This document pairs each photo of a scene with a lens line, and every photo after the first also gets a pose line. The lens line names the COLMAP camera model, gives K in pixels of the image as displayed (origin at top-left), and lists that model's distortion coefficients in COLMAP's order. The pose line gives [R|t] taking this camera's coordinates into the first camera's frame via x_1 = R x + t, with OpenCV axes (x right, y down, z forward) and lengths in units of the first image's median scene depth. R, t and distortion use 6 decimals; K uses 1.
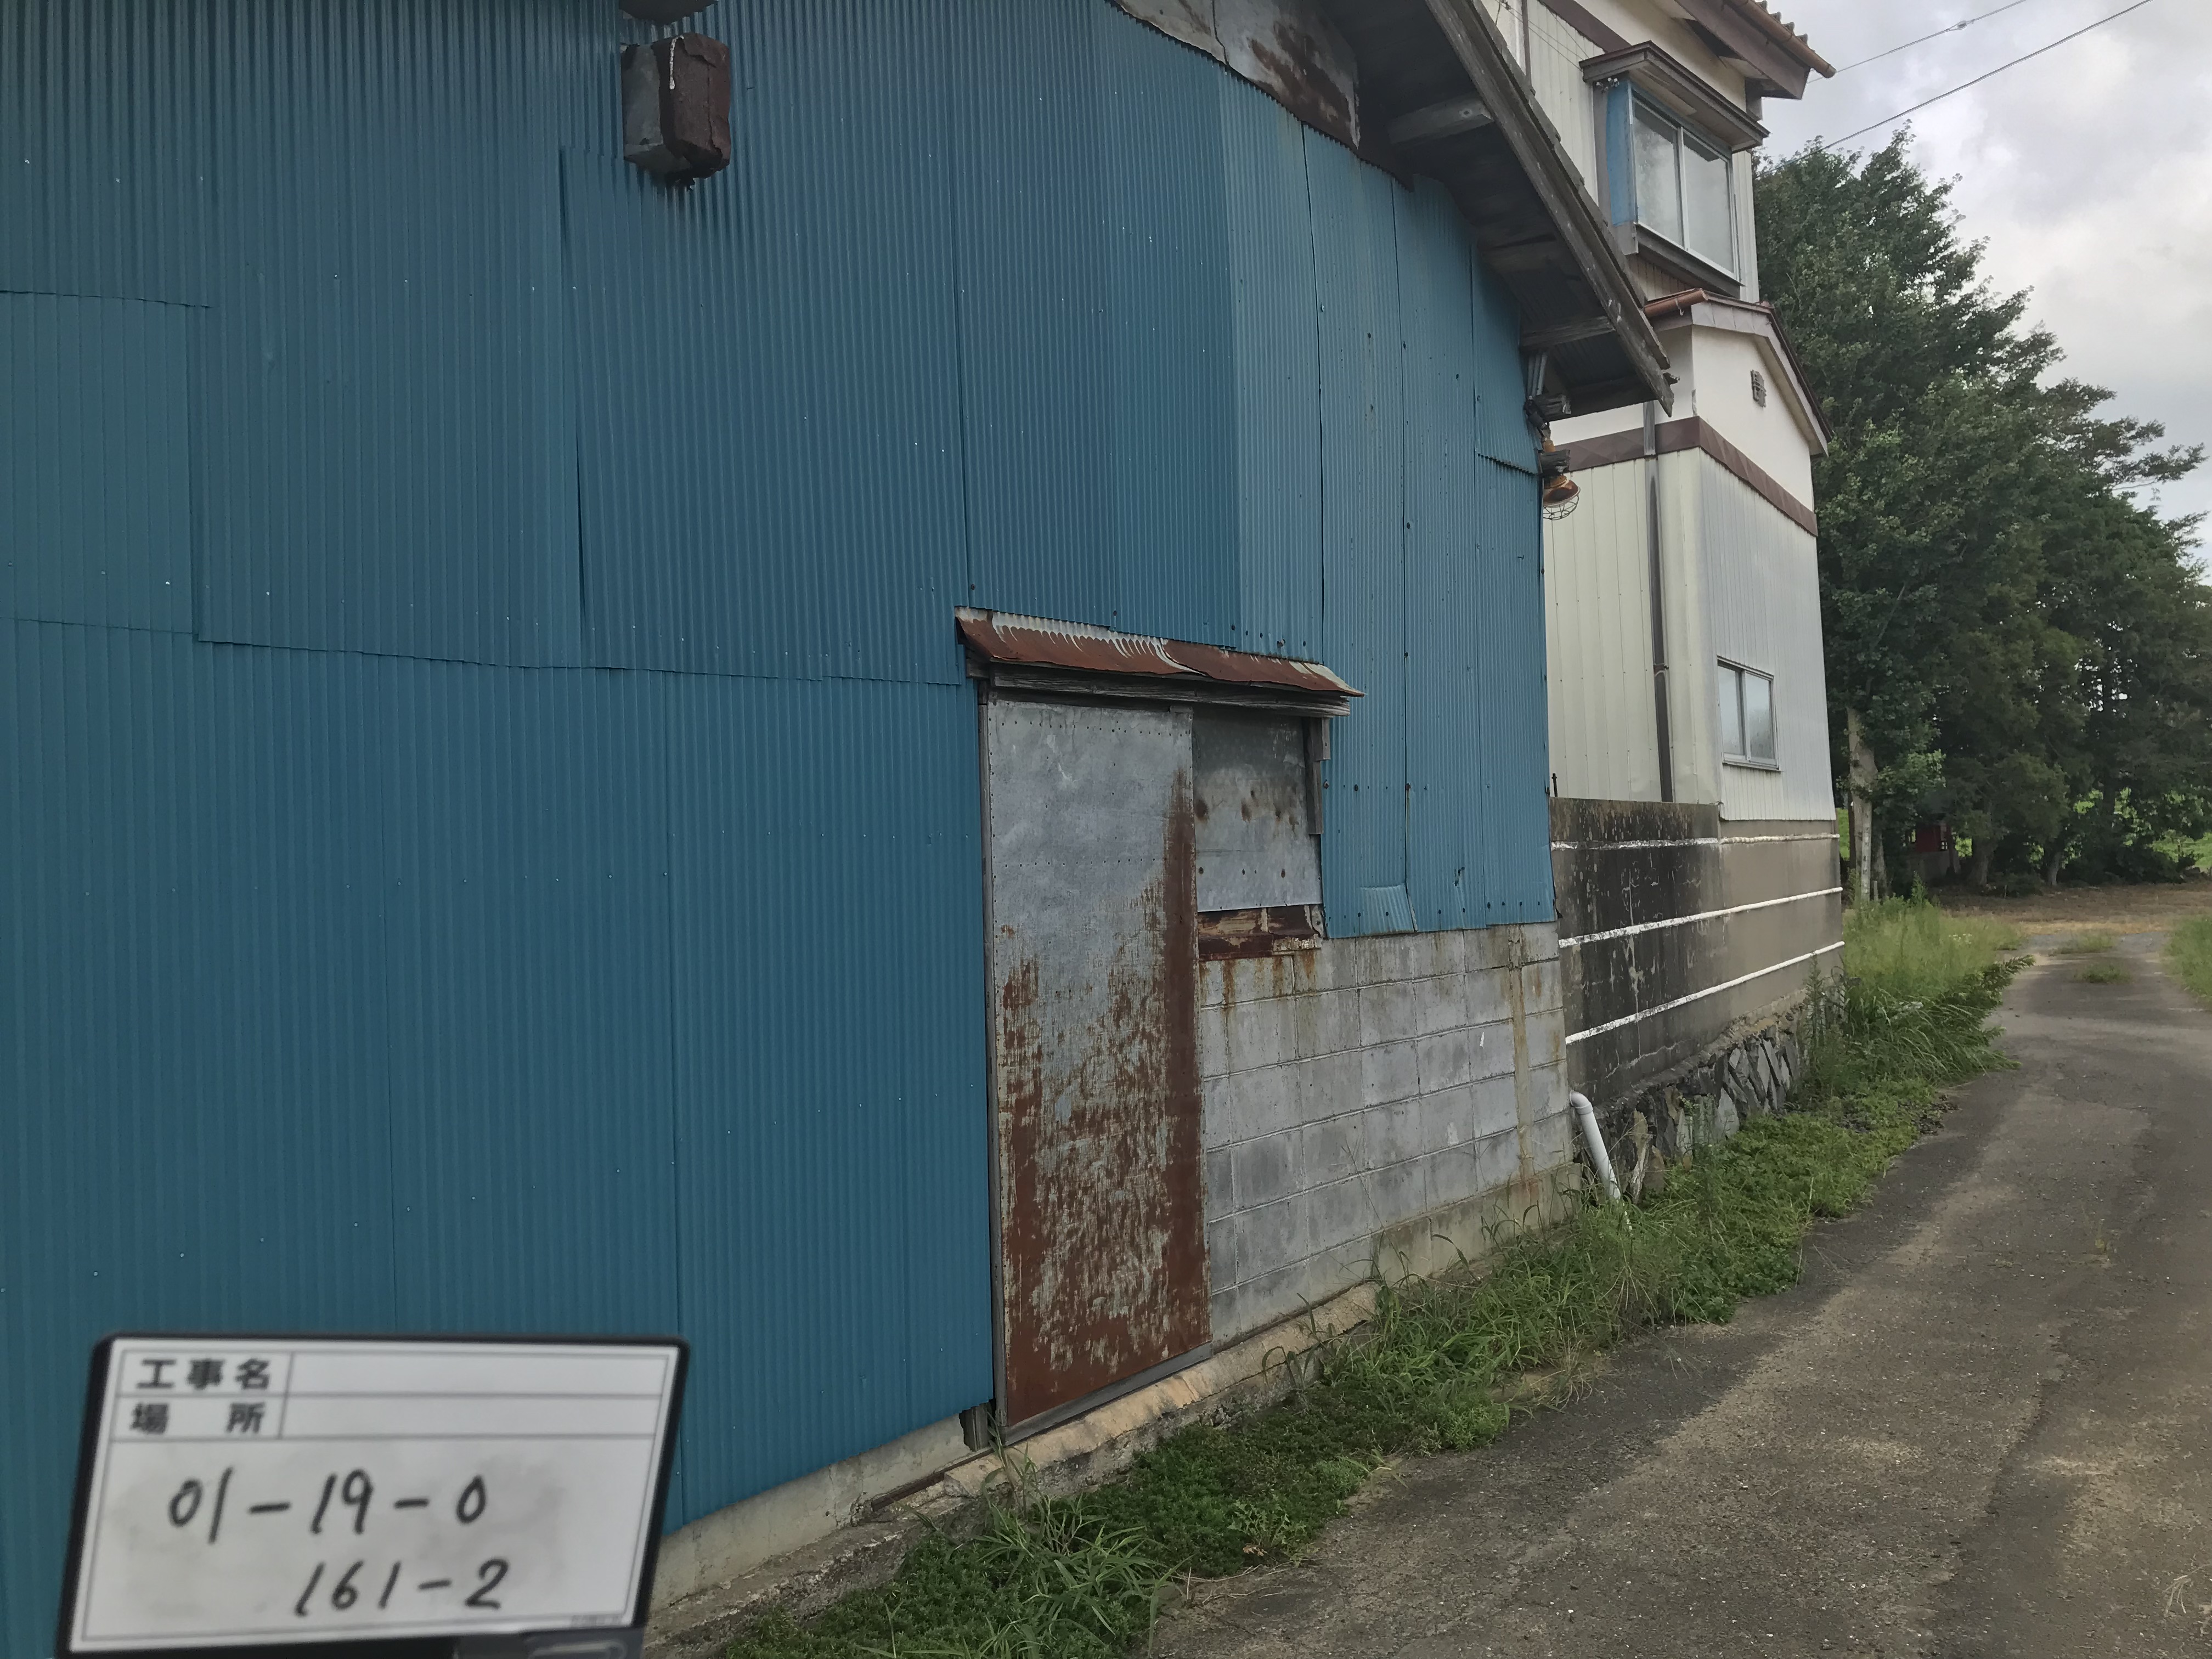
lens RADIAL K [[1771.6, 0, 1106.0], [0, 1771.6, 829.5], [0, 0, 1]] dist [0.029768, -0.011887]
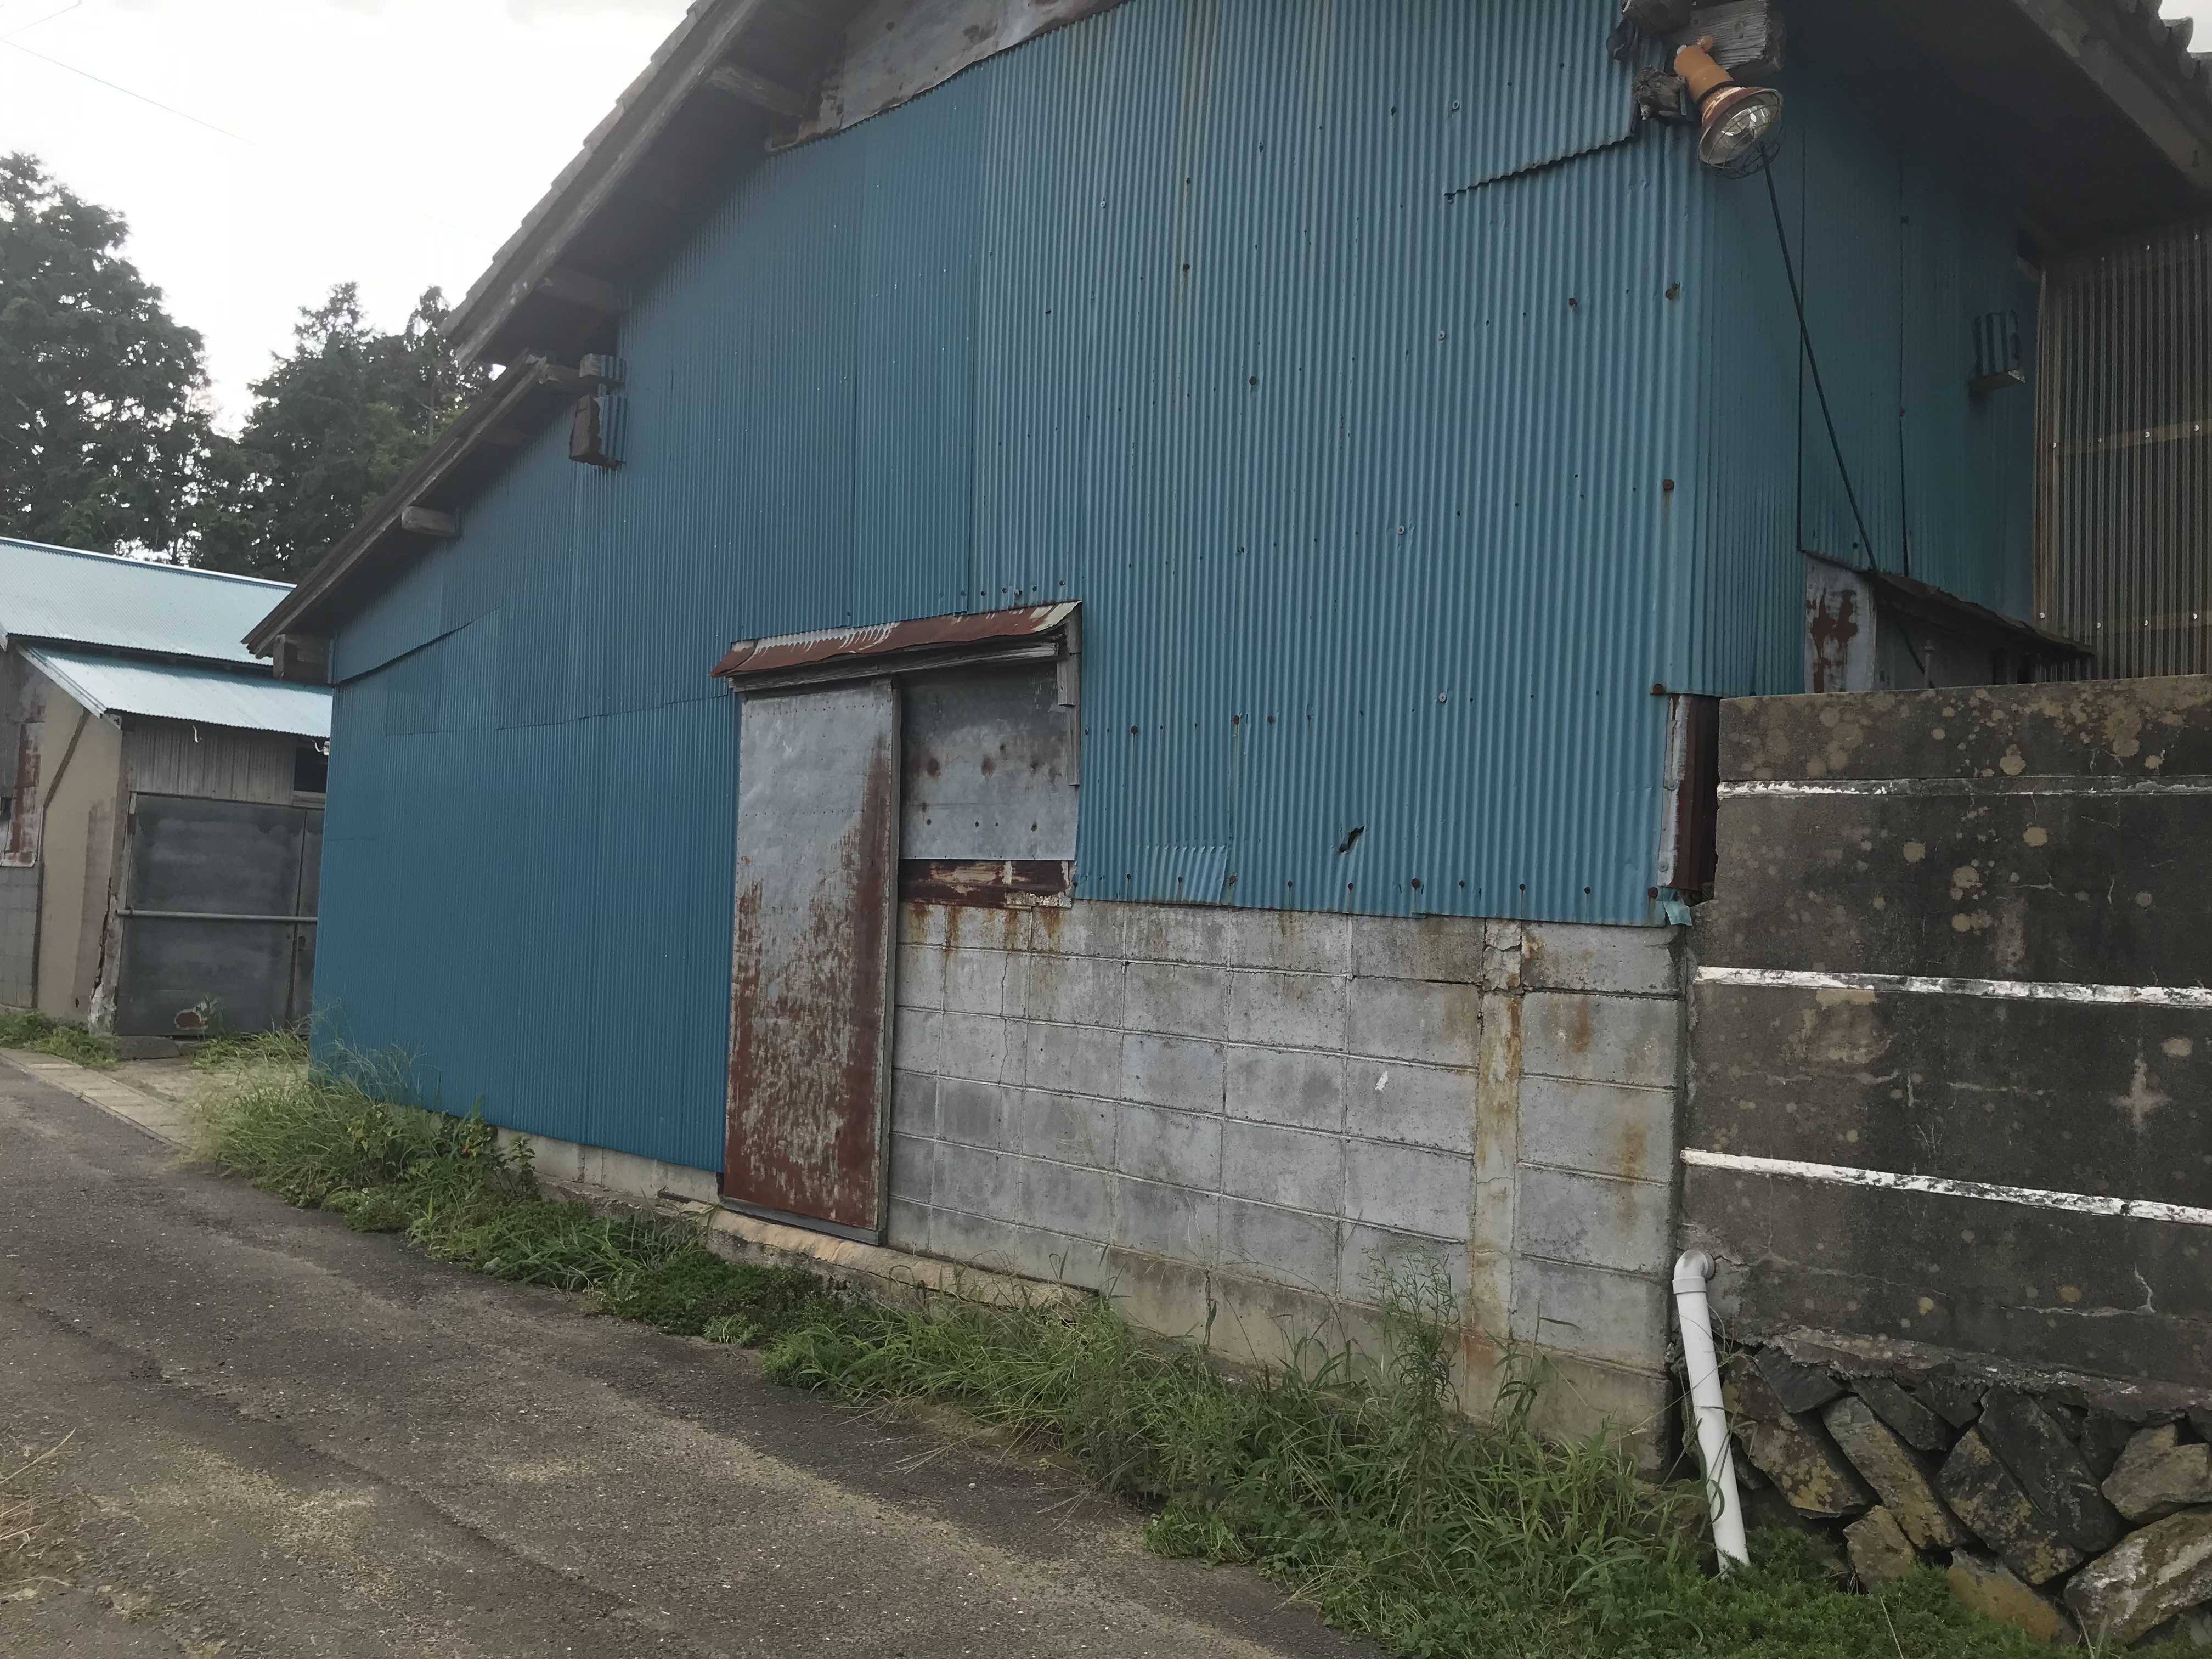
lens RADIAL K [[1758.0, 0, 1094.2], [0, 1758.0, 832.2], [0, 0, 1]] dist [0.067077, -0.086624]
pose [[-0.127116, -0.005087, -0.991875, 0.919244], [-0.001687, 0.999987, -0.004913, 0.028296], [0.991886, 0.001049, -0.127123, 1.007892]]
